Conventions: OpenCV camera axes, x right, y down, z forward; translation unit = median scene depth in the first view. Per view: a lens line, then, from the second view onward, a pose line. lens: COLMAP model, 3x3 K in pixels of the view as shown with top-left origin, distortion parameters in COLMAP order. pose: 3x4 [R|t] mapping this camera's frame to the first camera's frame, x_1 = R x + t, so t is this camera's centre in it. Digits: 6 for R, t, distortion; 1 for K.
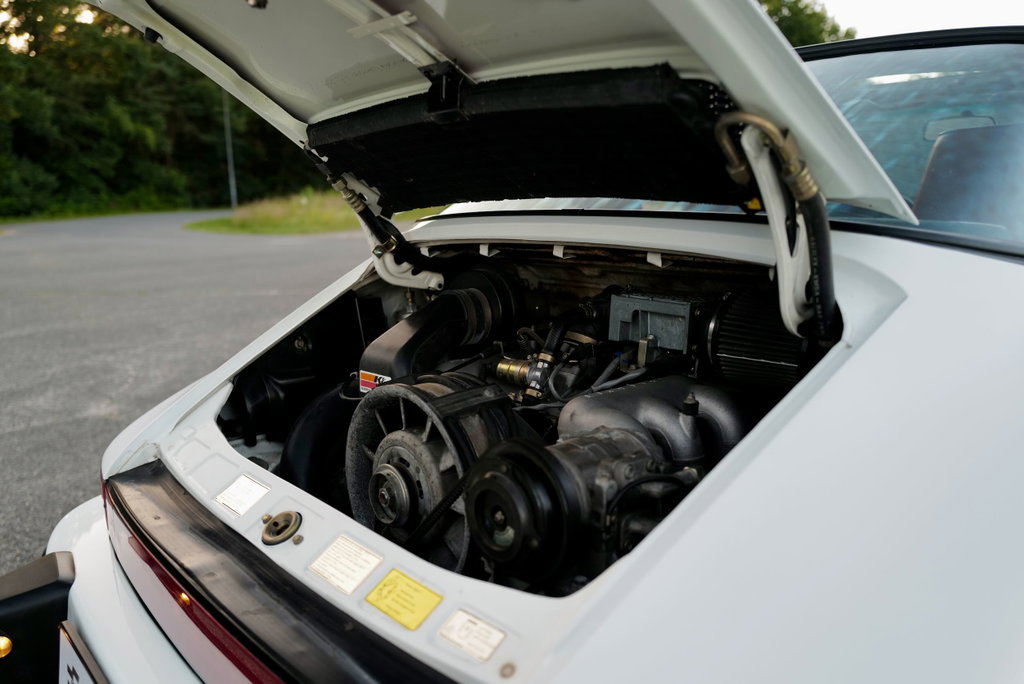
lens RADIAL K [[787.8, 0, 512.0], [0, 787.8, 342.0], [0, 0, 1]] dist [-0.015319, -0.000191]
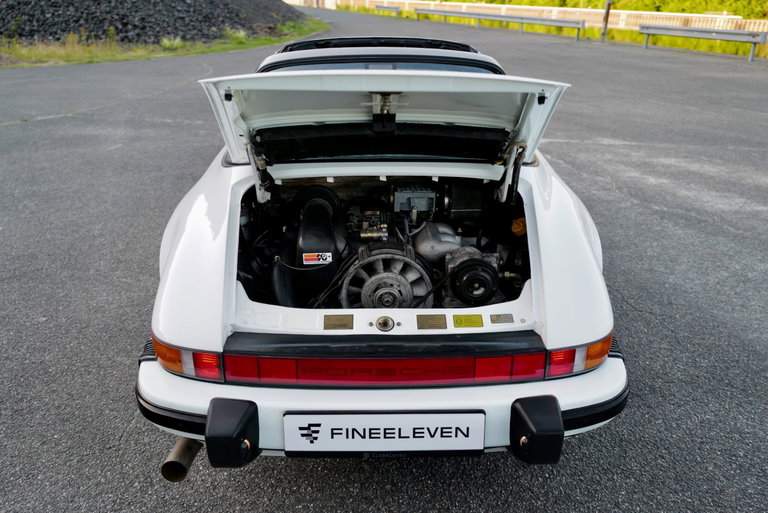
lens RADIAL K [[590.9, 0, 384.0], [0, 590.9, 256.5], [0, 0, 1]] dist [-0.015319, -0.000191]
pose [[0.670565, -0.274280, 0.689284, -1.229223], [0.134240, 0.958666, 0.250878, -0.344089], [-0.729604, -0.075700, 0.679667, -0.171765]]
